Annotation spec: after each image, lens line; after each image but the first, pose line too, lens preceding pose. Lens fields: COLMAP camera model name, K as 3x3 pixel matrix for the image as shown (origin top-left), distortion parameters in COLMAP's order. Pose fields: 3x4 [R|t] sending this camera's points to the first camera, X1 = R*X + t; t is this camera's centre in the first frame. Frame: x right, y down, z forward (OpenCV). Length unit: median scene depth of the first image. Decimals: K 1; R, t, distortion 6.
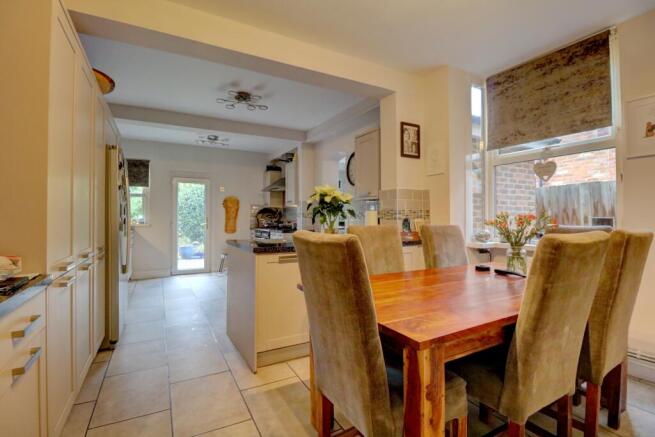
lens RADIAL K [[306.7, 0, 324.1], [0, 306.7, 216.6], [0, 0, 1]] dist [-0.003844, -0.006620]
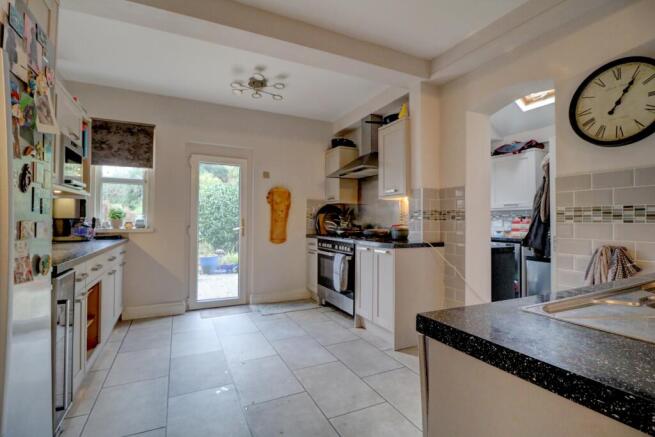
lens RADIAL K [[306.7, 0, 323.3], [0, 306.7, 216.0], [0, 0, 1]] dist [-0.003844, -0.006620]
pose [[0.998389, 0.004431, -0.056561, -0.176096], [-0.005022, 0.999934, -0.010302, 0.003464], [0.056512, 0.010570, 0.998346, 0.365831]]
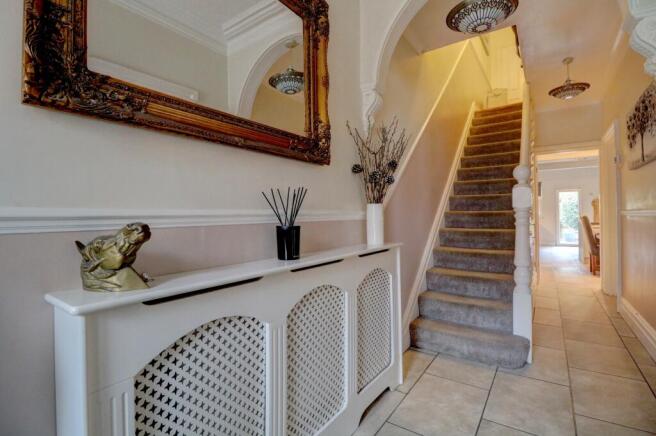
lens RADIAL K [[307.2, 0, 328.4], [0, 307.2, 214.8], [0, 0, 1]] dist [-0.003844, -0.006620]
pose [[0.433665, 0.008356, -0.901035, 0.476065], [0.010445, 0.999843, 0.014300, -0.019770], [0.901013, -0.015612, 0.433510, -0.852352]]
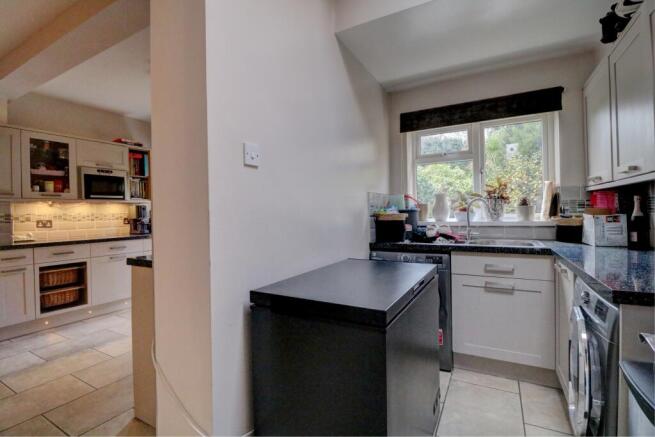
lens RADIAL K [[306.7, 0, 322.2], [0, 306.7, 213.6], [0, 0, 1]] dist [-0.003844, -0.006620]
pose [[0.526968, -0.003622, -0.849878, 0.219921], [0.017315, 0.999829, 0.006475, -0.004676], [0.849709, -0.018128, 0.526940, 0.783167]]
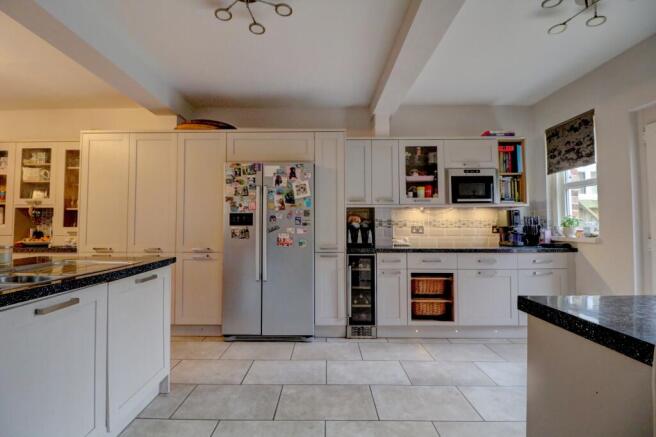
lens RADIAL K [[307.2, 0, 322.4], [0, 307.2, 217.0], [0, 0, 1]] dist [-0.003844, -0.006620]
pose [[-0.491579, -0.026526, -0.870429, 0.059934], [0.005217, 0.999428, -0.033404, 0.003684], [0.870818, -0.020962, -0.491159, 0.770934]]
